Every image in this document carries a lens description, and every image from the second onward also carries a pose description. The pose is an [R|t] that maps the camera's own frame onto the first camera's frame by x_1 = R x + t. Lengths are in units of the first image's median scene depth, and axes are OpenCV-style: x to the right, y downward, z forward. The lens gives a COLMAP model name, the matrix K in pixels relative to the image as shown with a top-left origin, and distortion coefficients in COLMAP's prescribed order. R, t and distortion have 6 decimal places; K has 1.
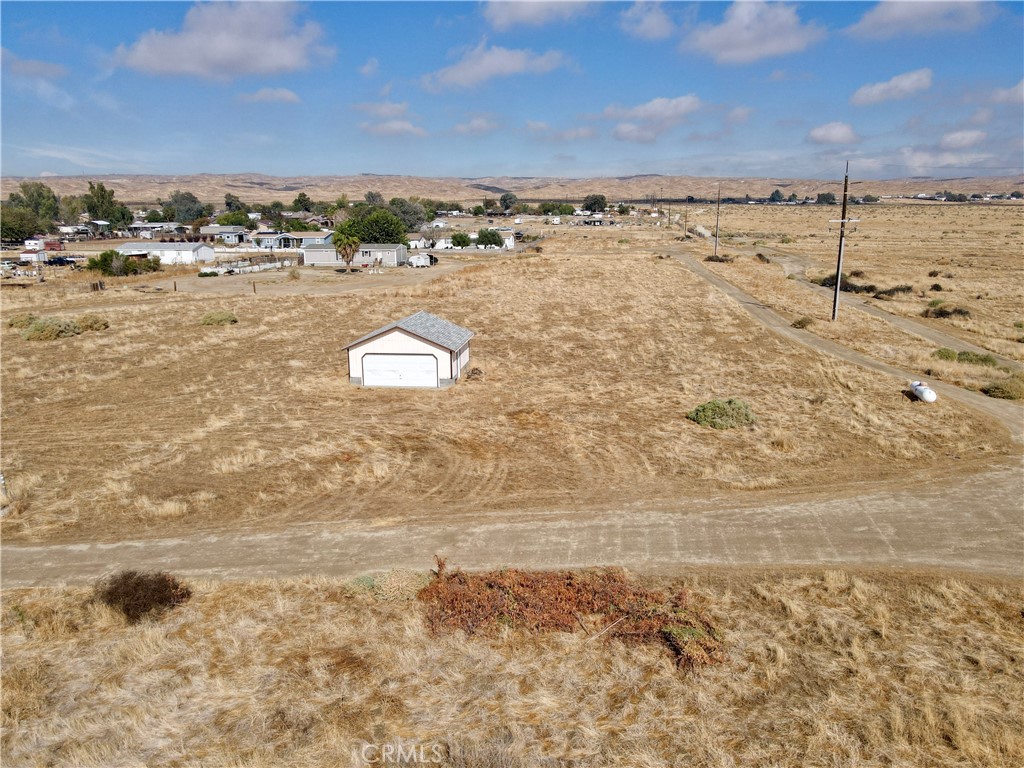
lens RADIAL K [[750.6, 0, 513.3], [0, 750.6, 379.1], [0, 0, 1]] dist [-0.000550, 0.032136]
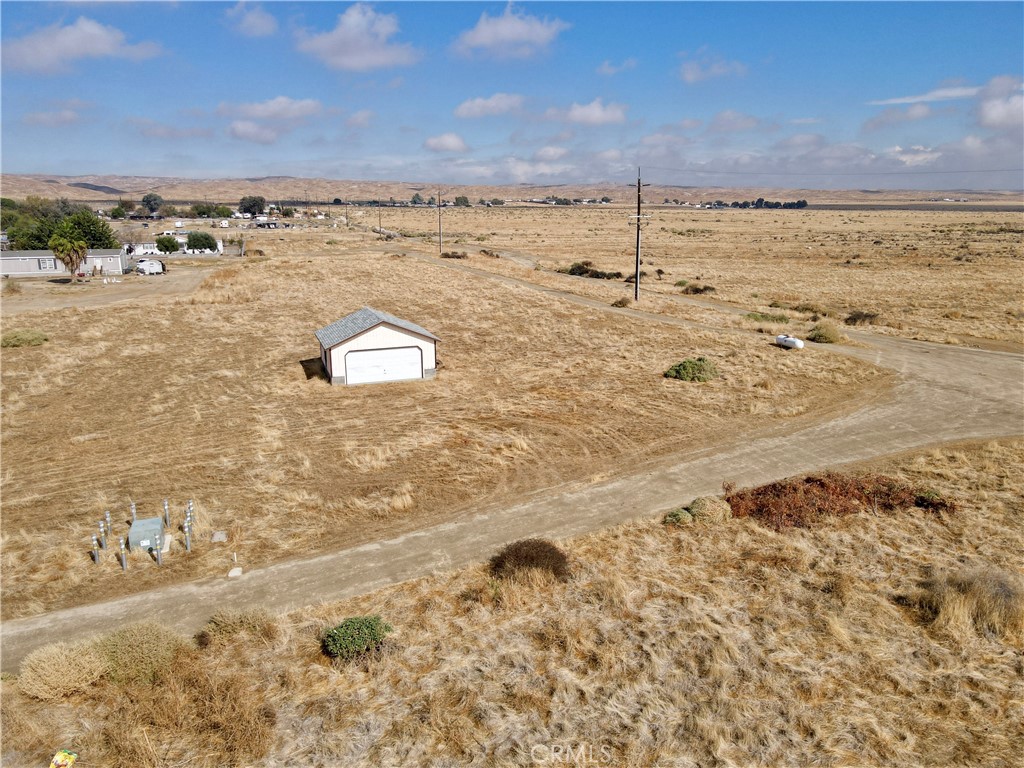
lens RADIAL K [[750.6, 0, 513.3], [0, 750.6, 379.1], [0, 0, 1]] dist [-0.000550, 0.032136]
pose [[0.892509, -0.101584, 0.439442, -0.442385], [0.103190, 0.994454, 0.020305, 0.004421], [-0.439067, 0.027224, 0.898042, 0.025661]]
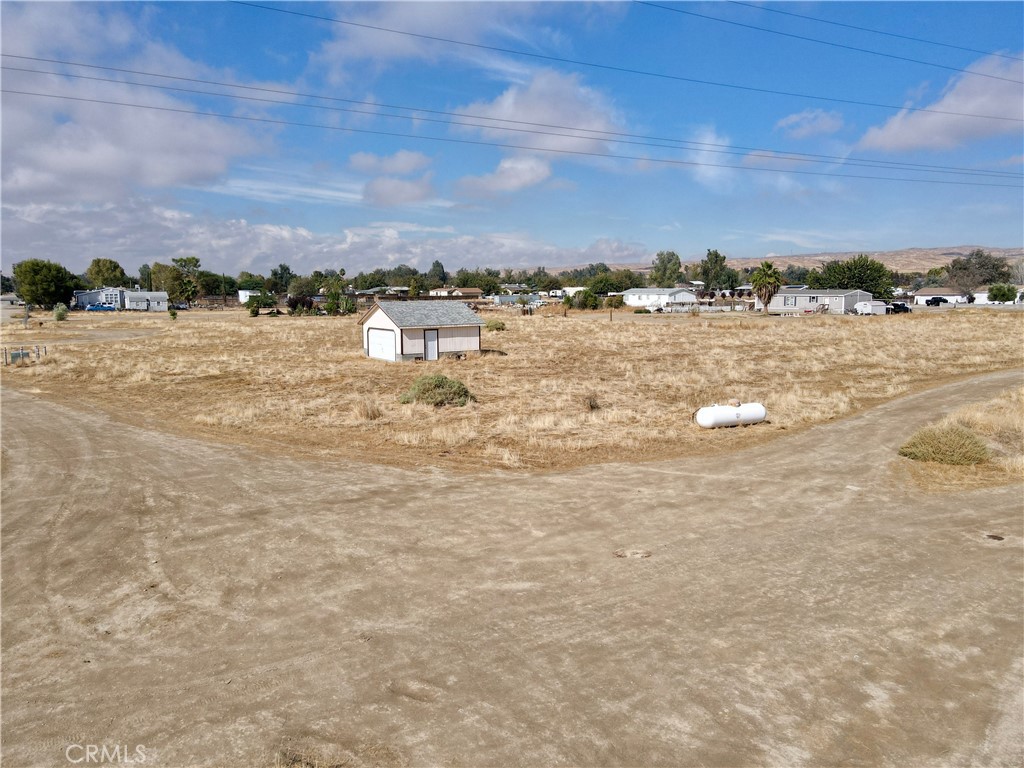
lens RADIAL K [[750.6, 0, 513.3], [0, 750.6, 379.1], [0, 0, 1]] dist [-0.000550, 0.032136]
pose [[0.645415, 0.097356, -0.757602, 0.822080], [-0.171219, 0.985044, -0.019281, 0.027491], [0.744395, 0.142161, 0.652431, 0.430680]]
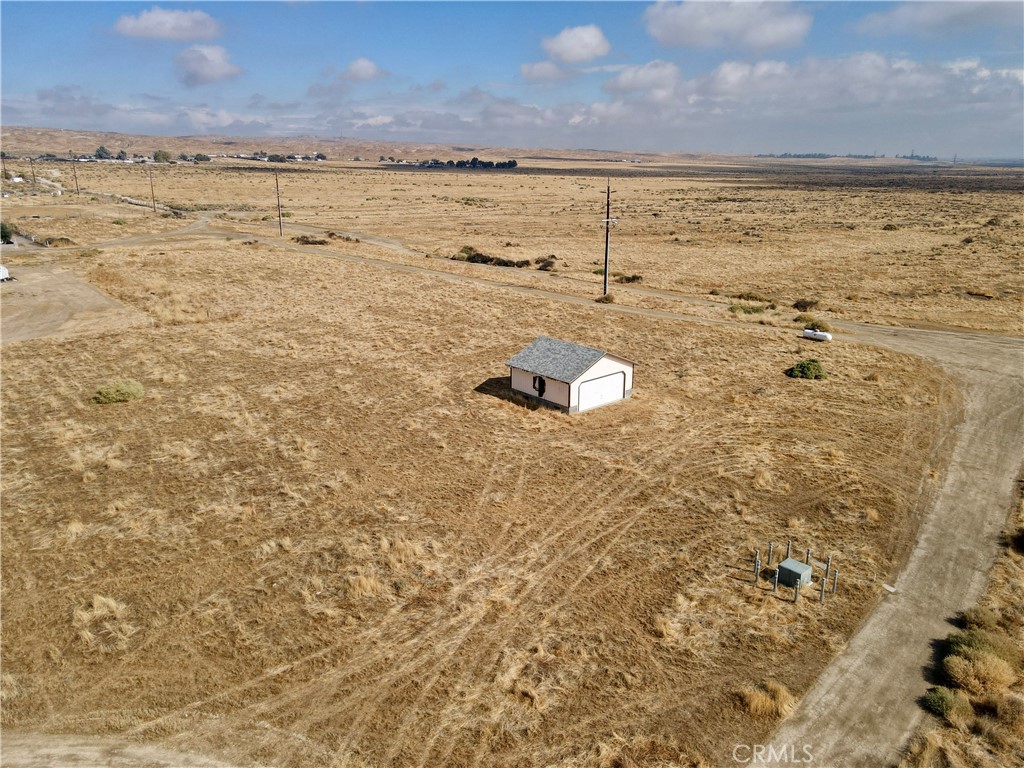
lens RADIAL K [[750.6, 0, 513.3], [0, 750.6, 379.1], [0, 0, 1]] dist [-0.000550, 0.032136]
pose [[0.659620, -0.201916, 0.723970, -1.055643], [0.161177, 0.978831, 0.126146, -0.192967], [-0.734114, 0.033479, 0.678200, 0.335405]]
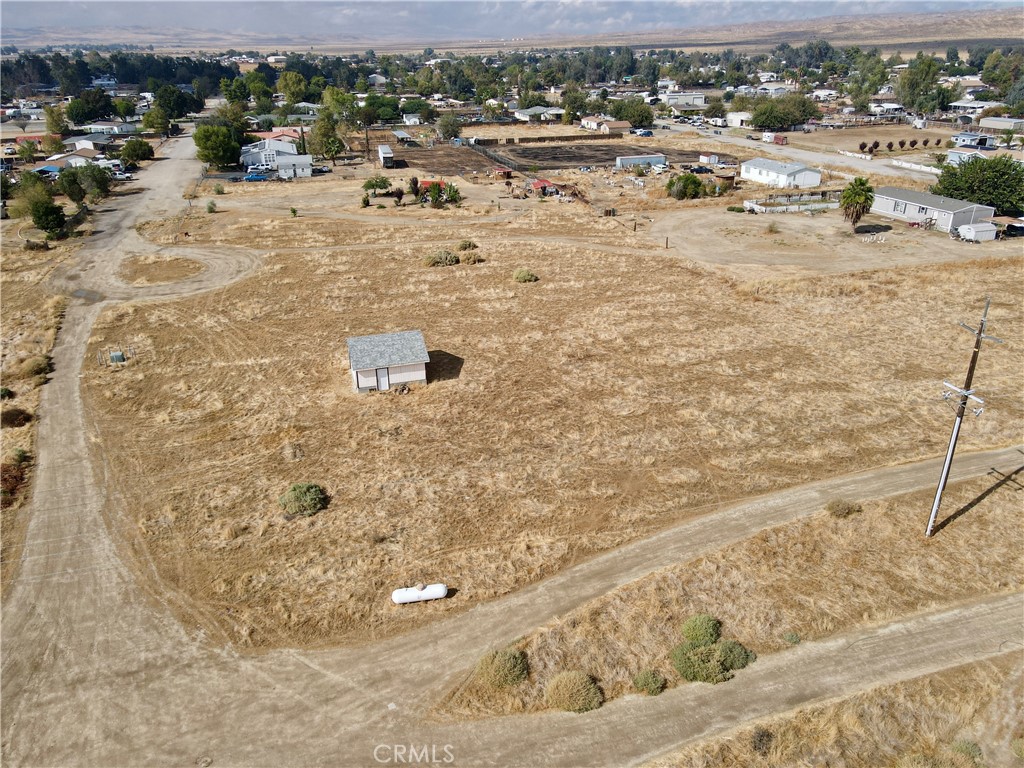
lens RADIAL K [[750.6, 0, 513.3], [0, 750.6, 379.1], [0, 0, 1]] dist [-0.000550, 0.032136]
pose [[0.417900, 0.372318, -0.828697, 1.168865], [-0.198838, 0.927535, 0.316453, -0.506386], [0.886467, 0.032531, 0.461648, 0.614706]]
